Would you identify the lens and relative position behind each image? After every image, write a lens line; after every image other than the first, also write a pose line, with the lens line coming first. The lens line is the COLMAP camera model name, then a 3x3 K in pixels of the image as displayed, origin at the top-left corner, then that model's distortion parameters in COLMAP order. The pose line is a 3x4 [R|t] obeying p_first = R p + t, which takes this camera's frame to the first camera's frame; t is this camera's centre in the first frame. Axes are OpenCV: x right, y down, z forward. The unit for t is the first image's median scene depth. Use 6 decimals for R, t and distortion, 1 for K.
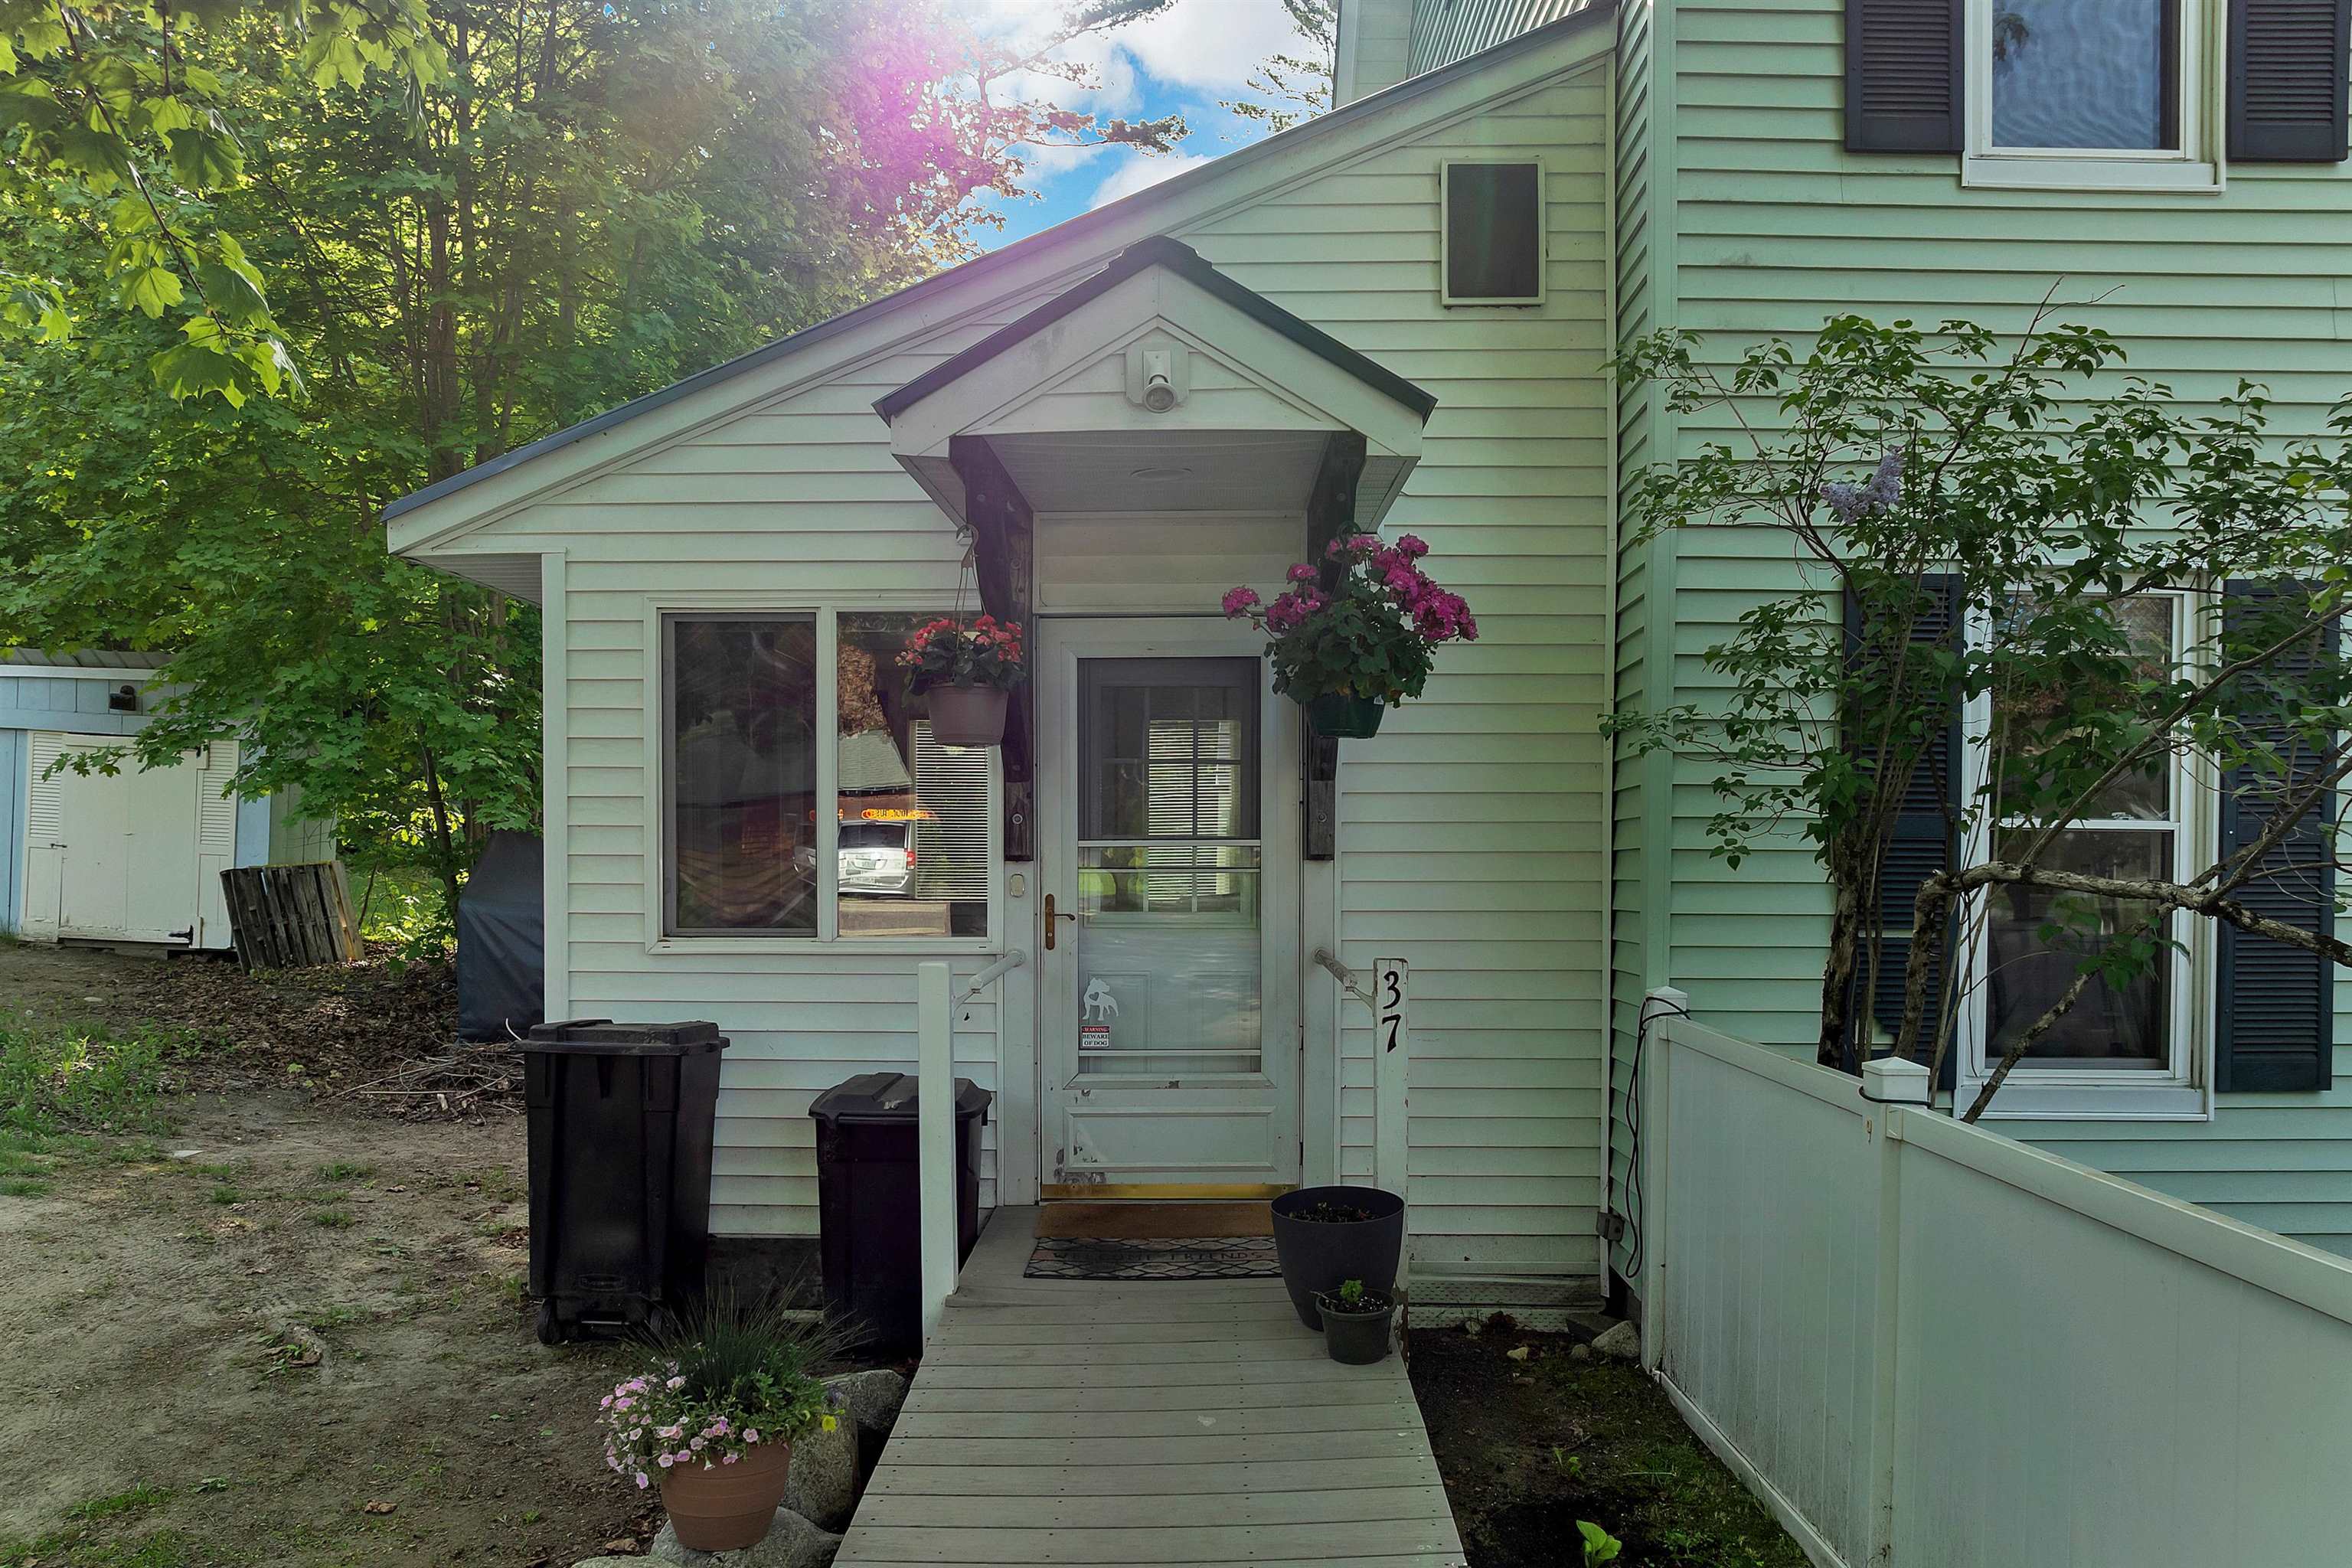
lens RADIAL K [[1694.3, 0, 1175.4], [0, 1694.3, 791.9], [0, 0, 1]] dist [-0.004471, 0.000348]
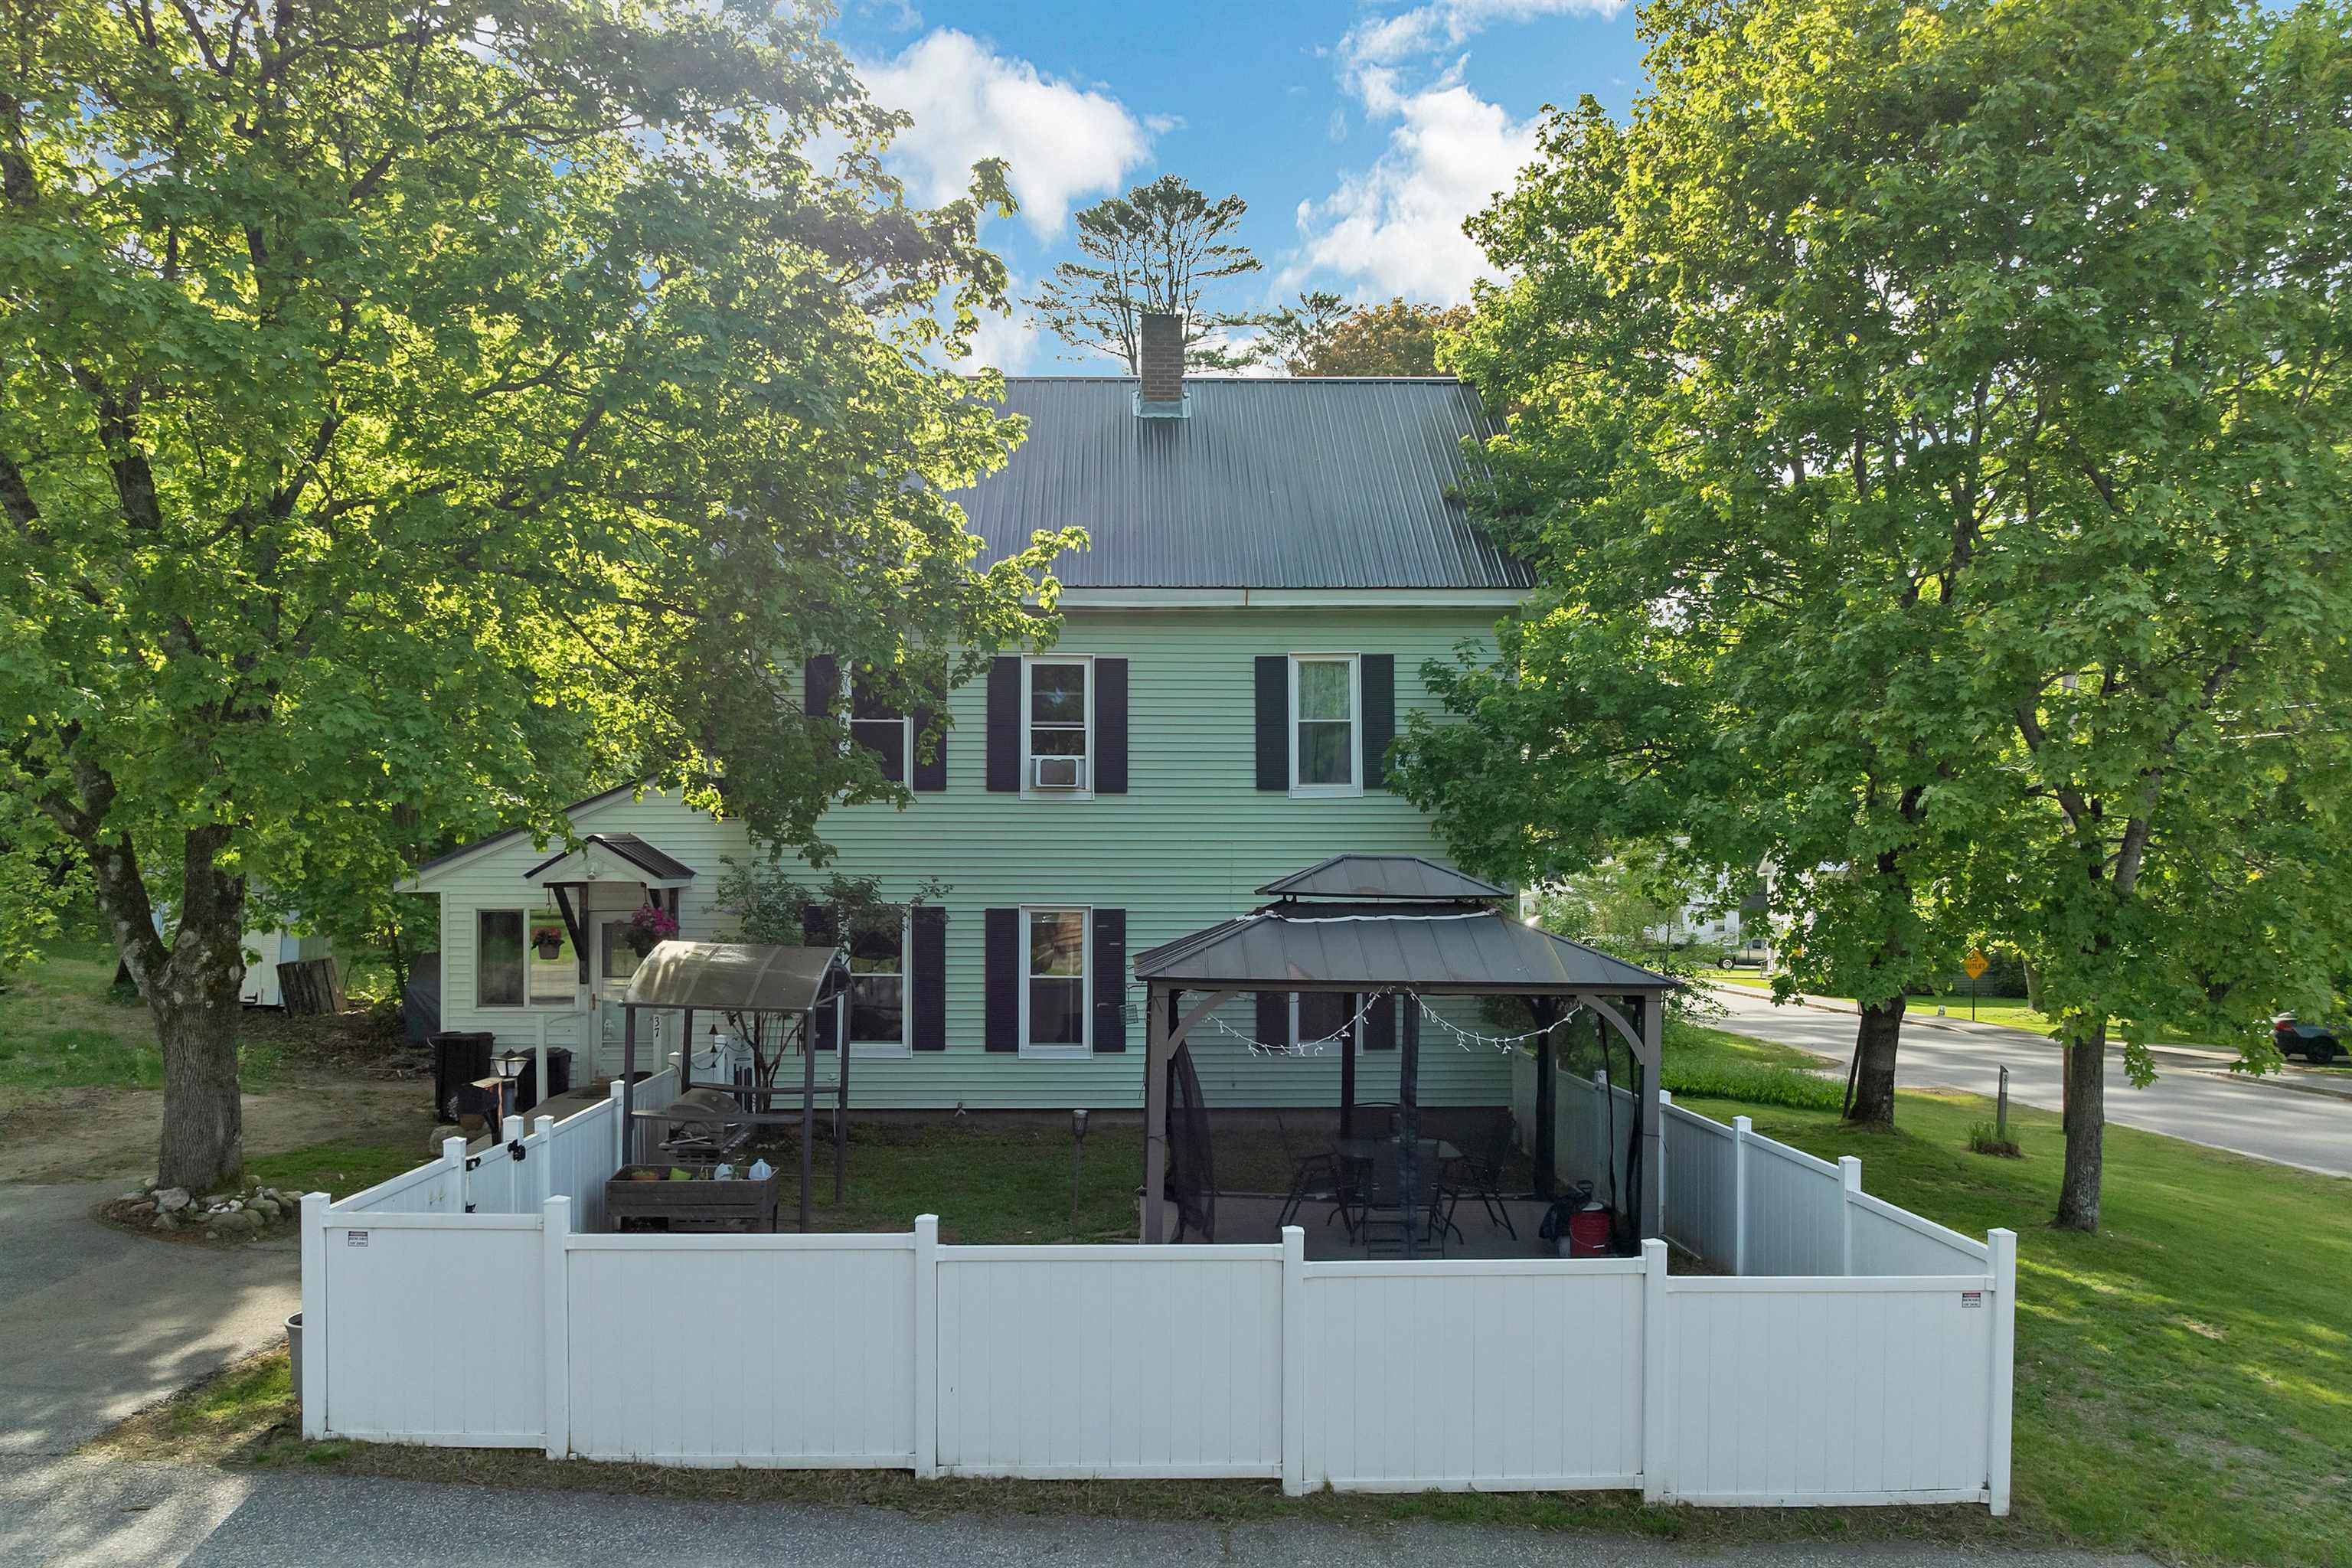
lens RADIAL K [[1694.3, 0, 1179.2], [0, 1694.3, 783.5], [0, 0, 1]] dist [-0.004471, 0.000348]
pose [[0.999144, 0.006408, 0.040868, 0.917339], [-0.005064, 0.999446, -0.032907, -0.243462], [-0.041056, 0.032672, 0.998623, -2.343543]]
